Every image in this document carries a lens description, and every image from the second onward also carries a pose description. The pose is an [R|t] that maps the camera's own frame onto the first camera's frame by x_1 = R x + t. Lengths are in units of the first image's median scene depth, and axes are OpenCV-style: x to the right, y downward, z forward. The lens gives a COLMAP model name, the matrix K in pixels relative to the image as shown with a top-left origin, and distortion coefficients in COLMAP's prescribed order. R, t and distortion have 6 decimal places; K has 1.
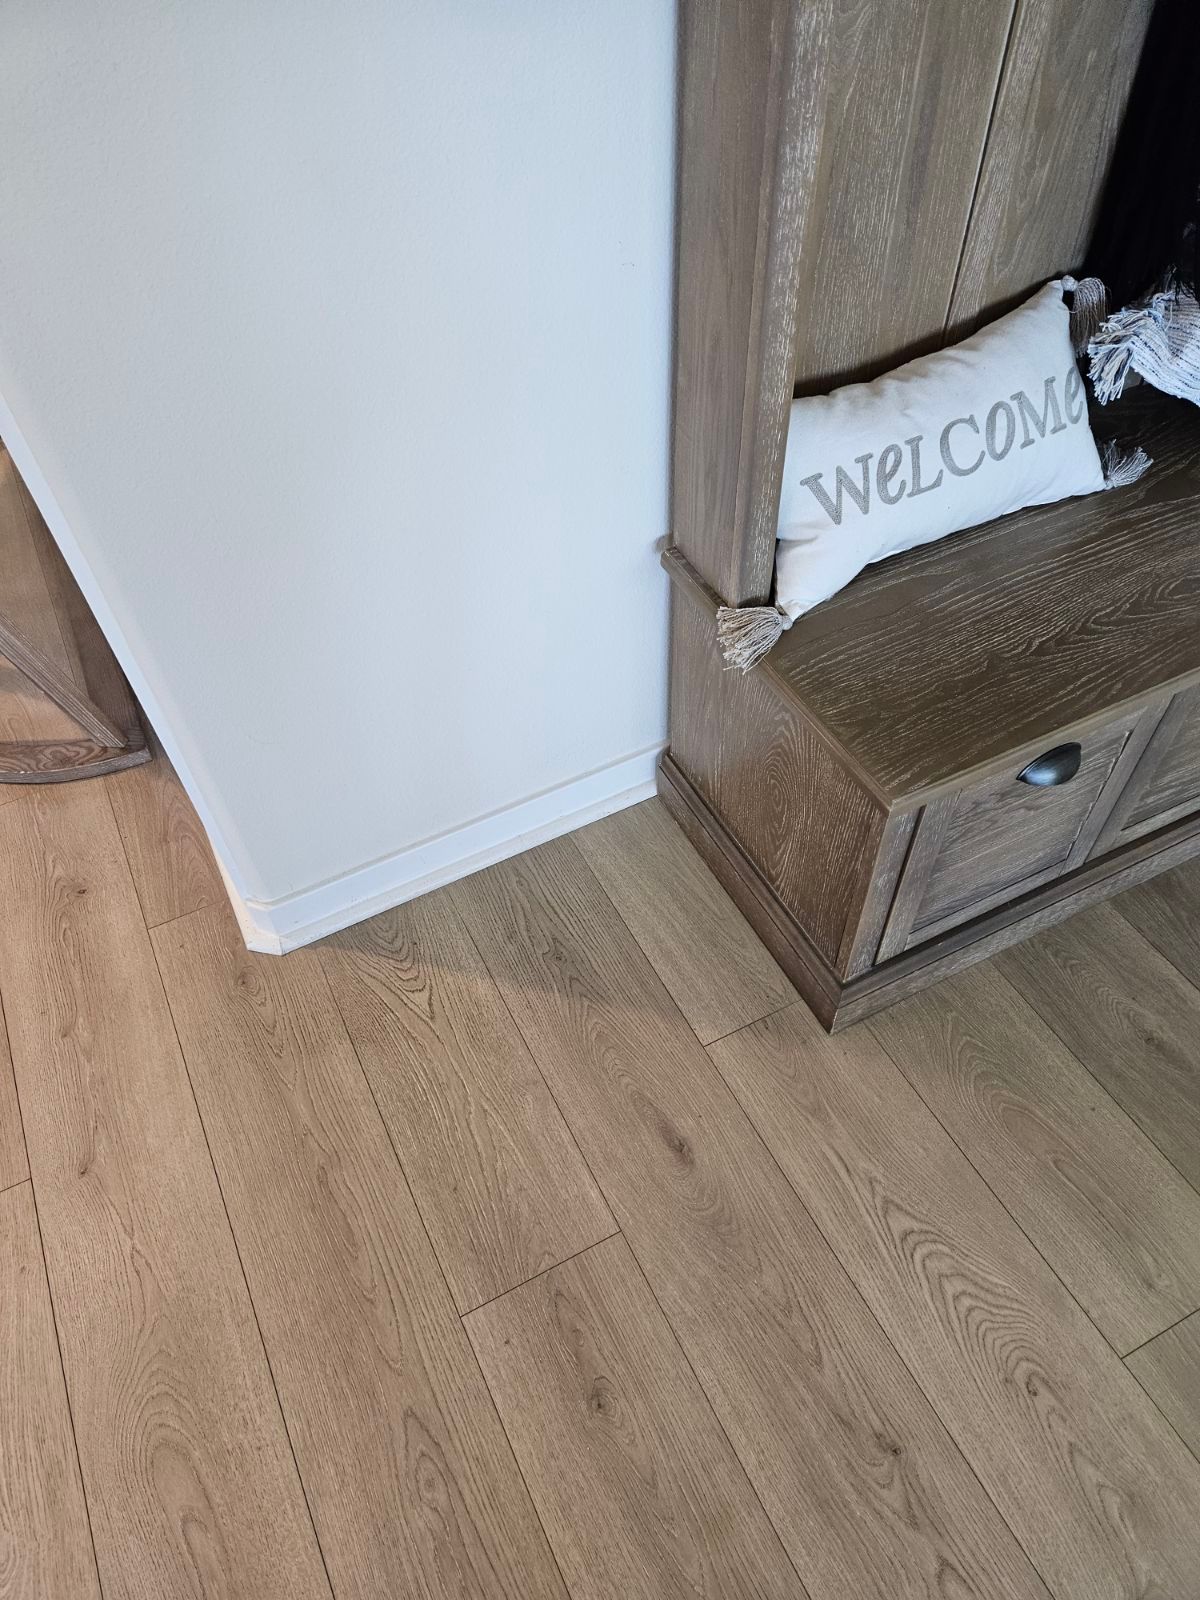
lens RADIAL K [[1182.2, 0, 593.6], [0, 1182.2, 803.0], [0, 0, 1]] dist [0.046248, -0.057747]
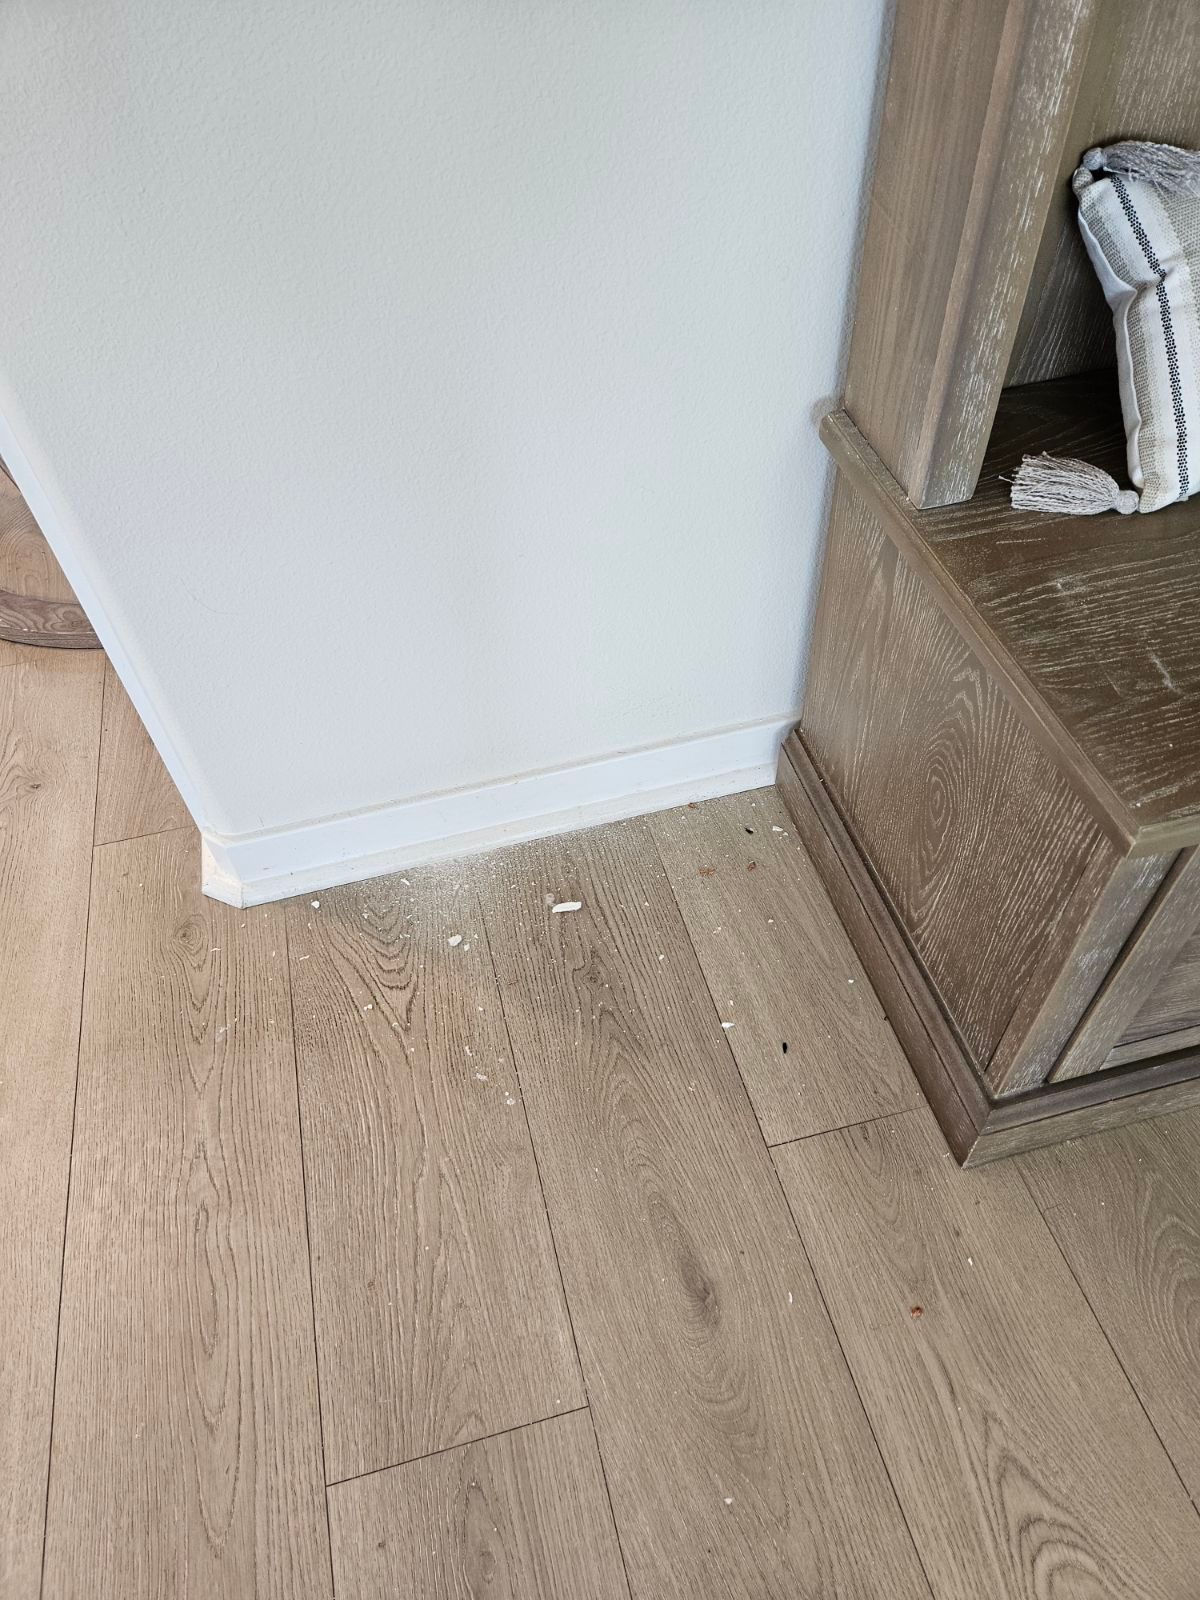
lens RADIAL K [[1182.2, 0, 588.9], [0, 1182.2, 802.2], [0, 0, 1]] dist [0.046248, -0.057747]
pose [[0.976660, 0.162467, -0.140499, 0.059041], [-0.162083, 0.986674, 0.014249, 0.016378], [0.140942, 0.008856, 0.989978, 0.321462]]
